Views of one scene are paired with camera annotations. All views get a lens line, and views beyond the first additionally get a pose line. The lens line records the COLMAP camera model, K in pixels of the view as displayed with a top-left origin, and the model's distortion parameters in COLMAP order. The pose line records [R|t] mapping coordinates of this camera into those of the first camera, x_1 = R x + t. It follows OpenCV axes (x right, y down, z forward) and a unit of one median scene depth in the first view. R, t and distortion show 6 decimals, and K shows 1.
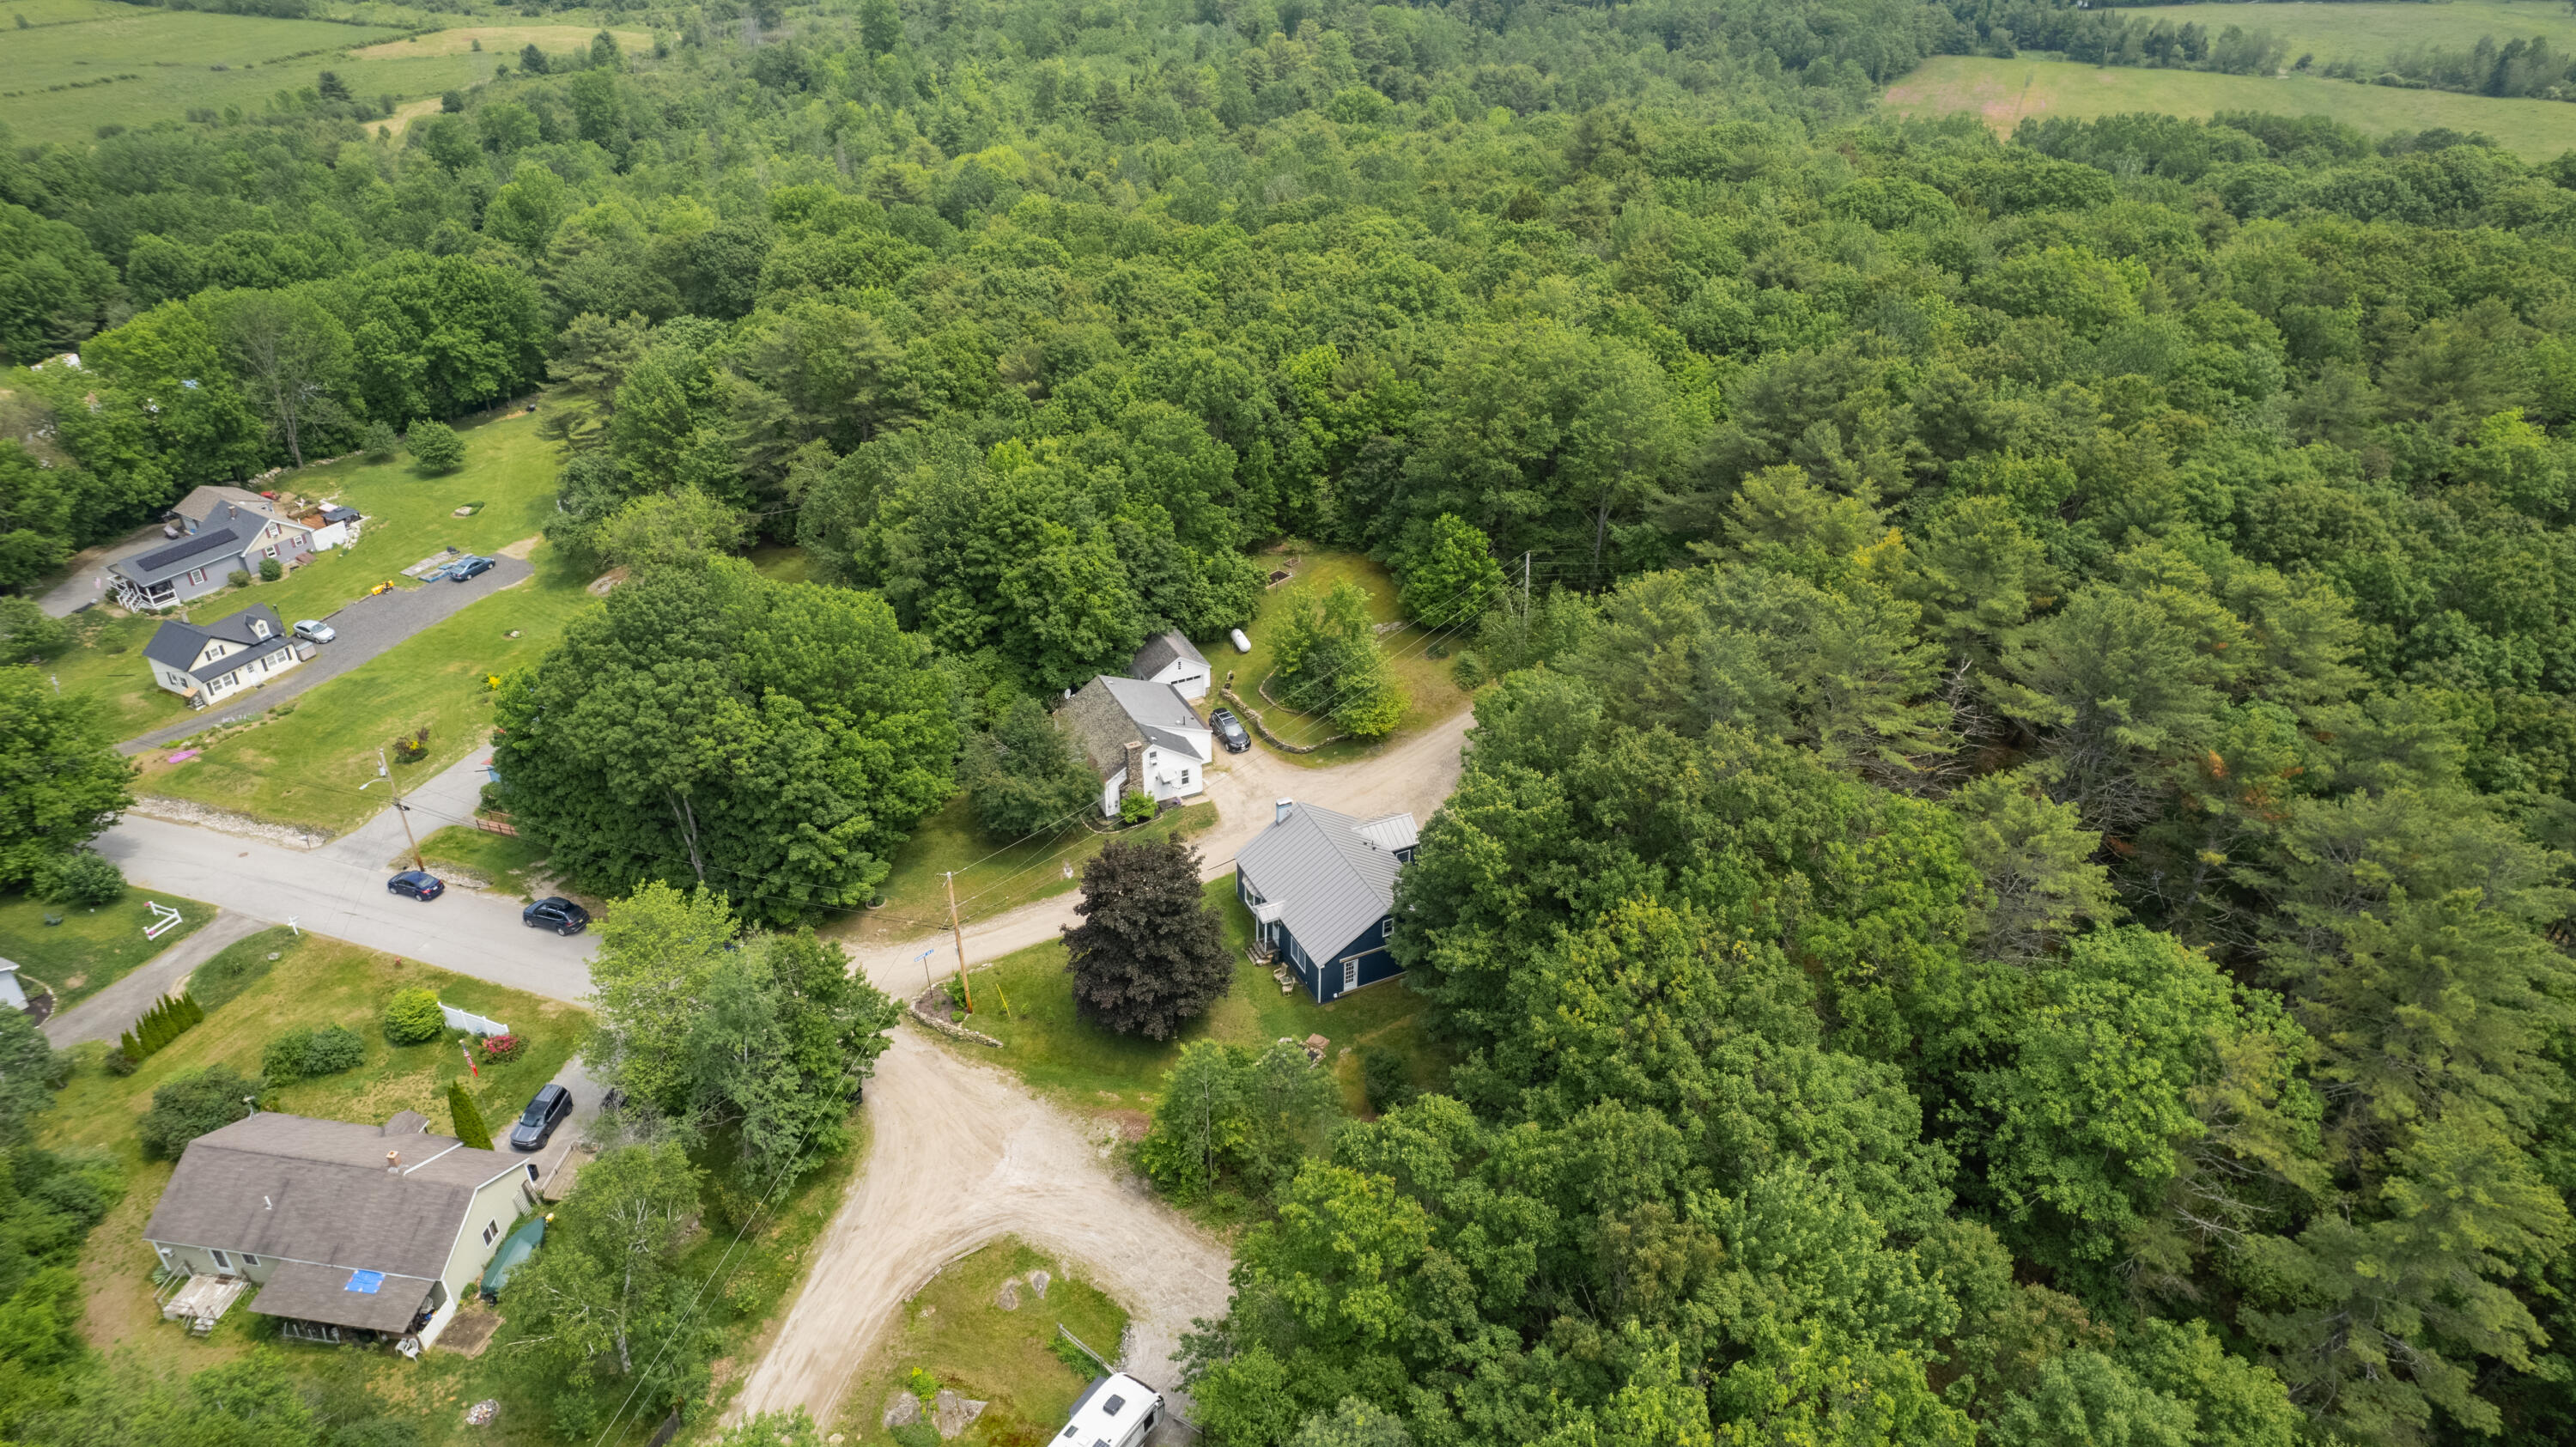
lens RADIAL K [[1644.1, 0, 1289.8], [0, 1644.1, 720.9], [0, 0, 1]] dist [-0.077839, 0.067186]
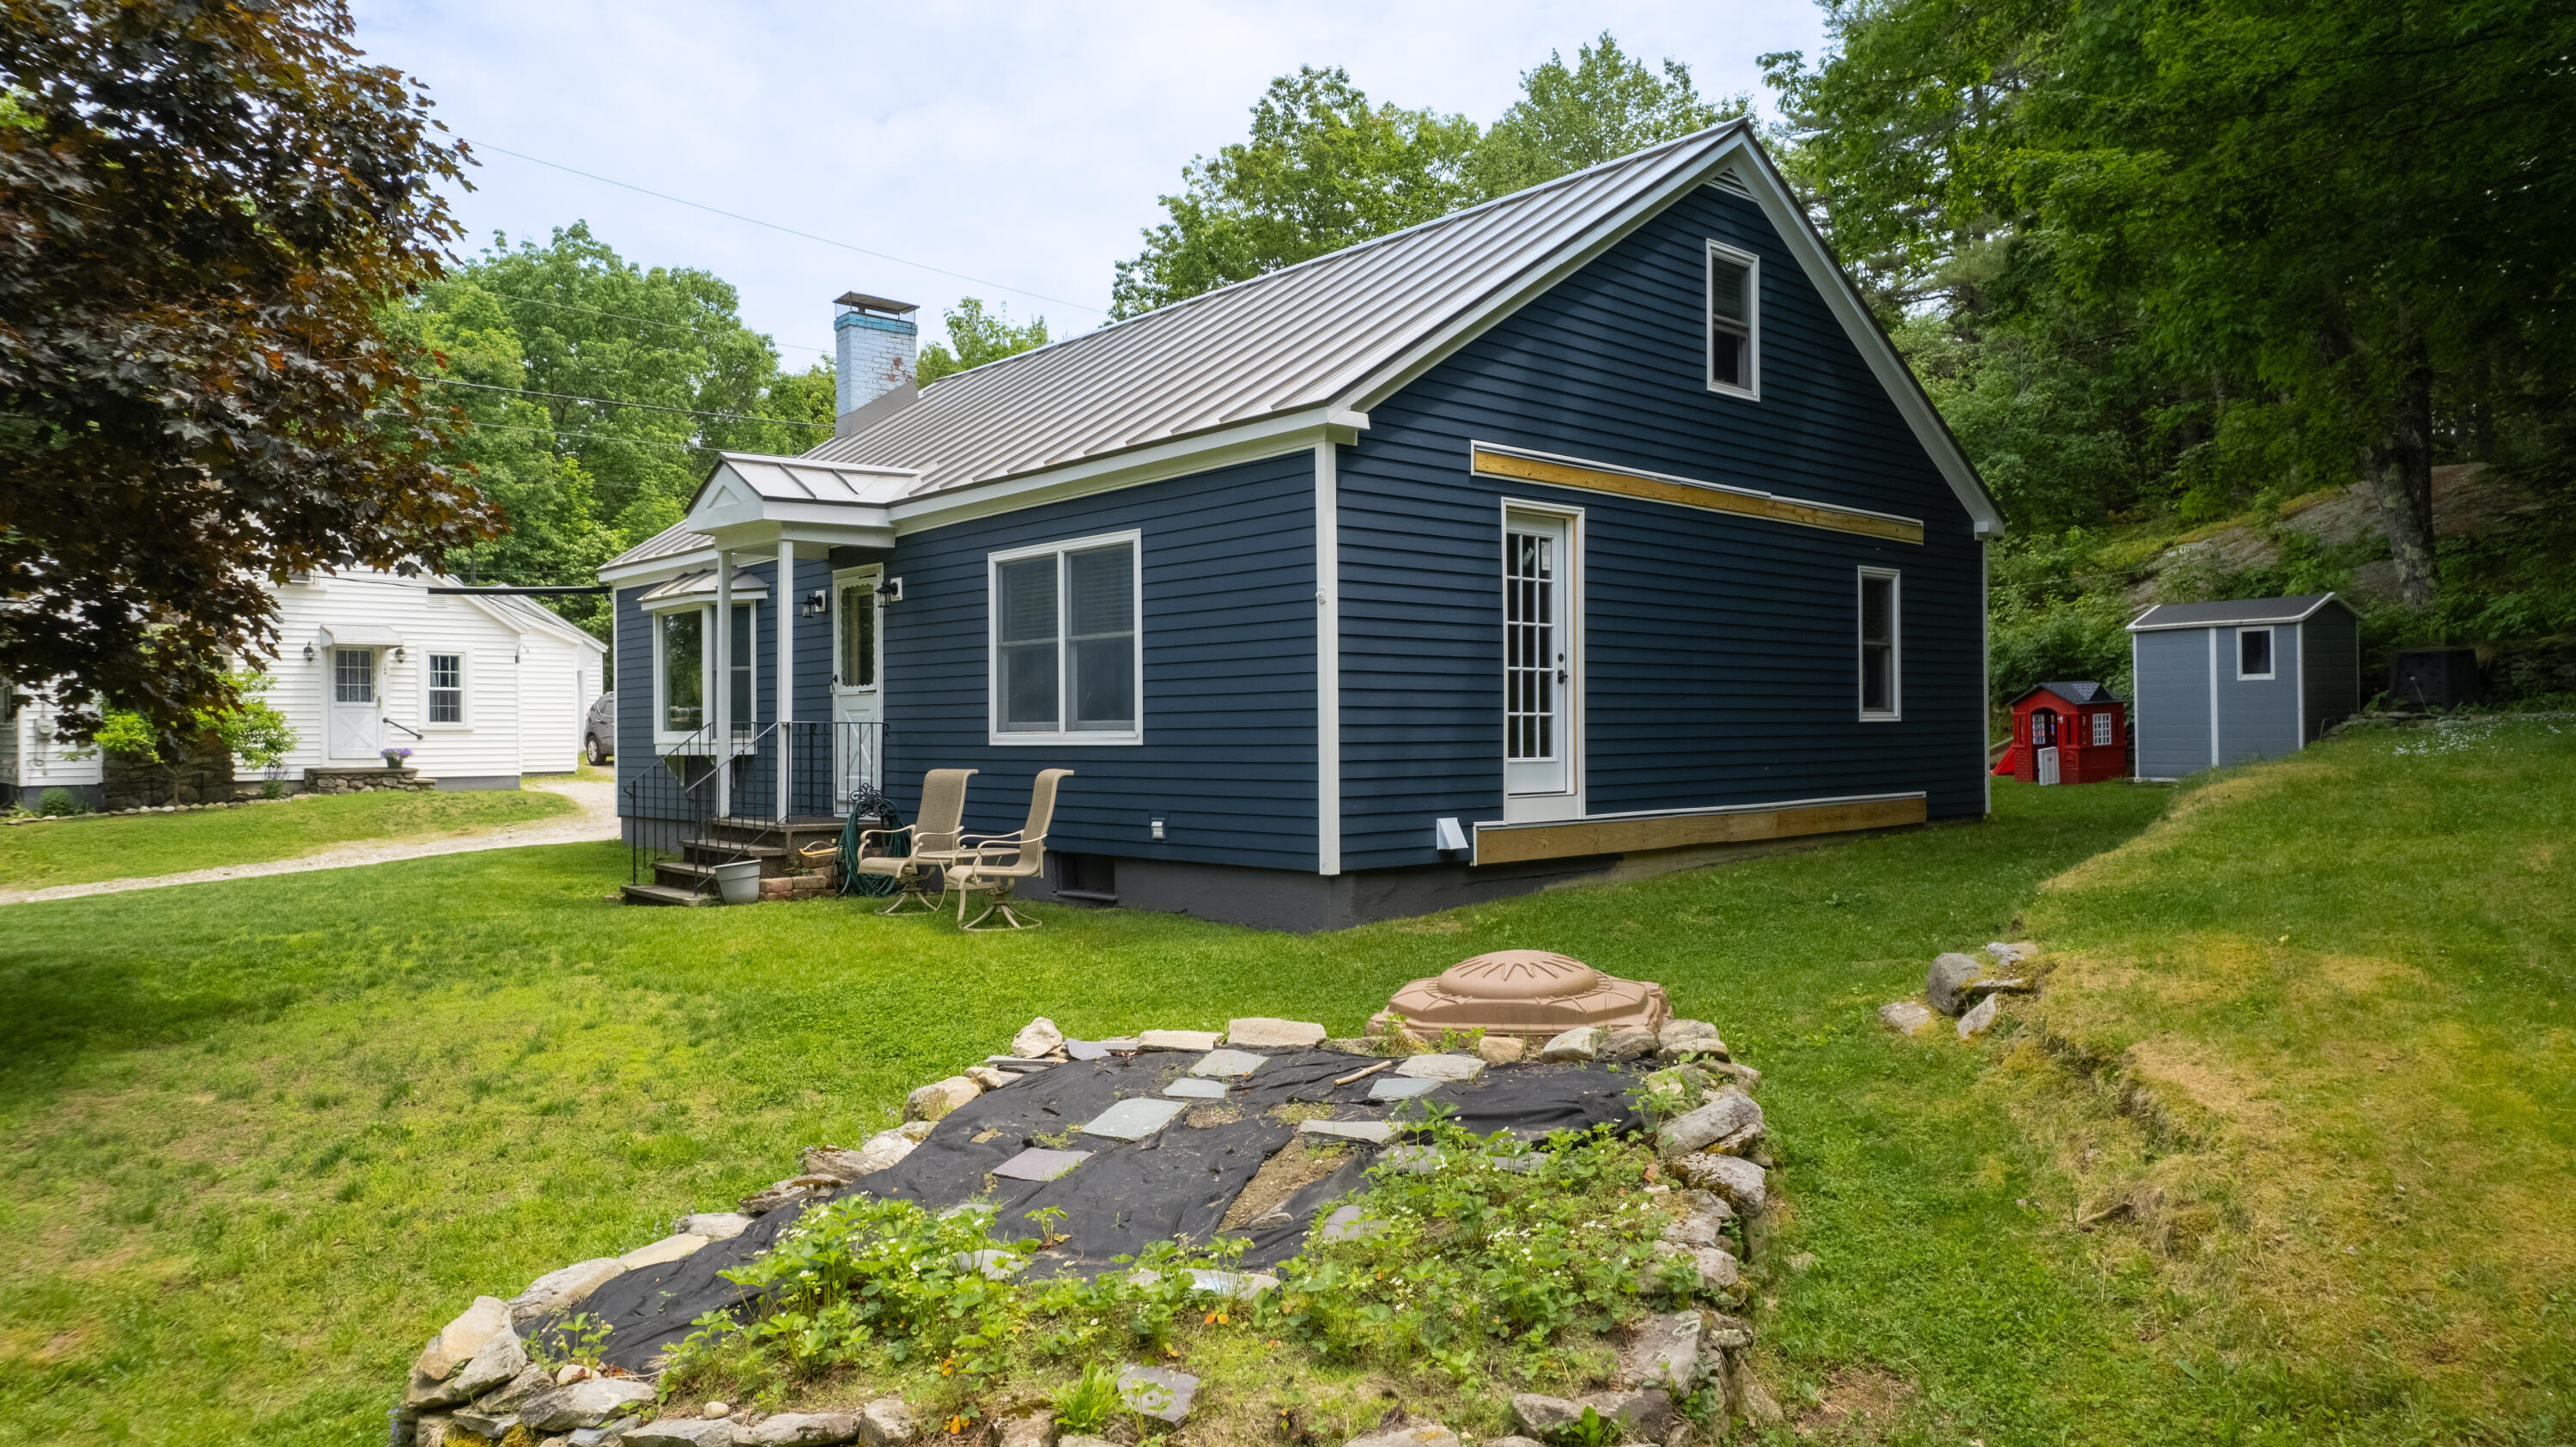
lens RADIAL K [[1644.1, 0, 1284.9], [0, 1644.1, 739.7], [0, 0, 1]] dist [-0.077839, 0.067186]
pose [[0.957608, -0.002065, 0.288068, -0.013946], [0.151219, 0.854728, -0.496562, 0.204303], [-0.245194, 0.519073, 0.818806, 0.865744]]
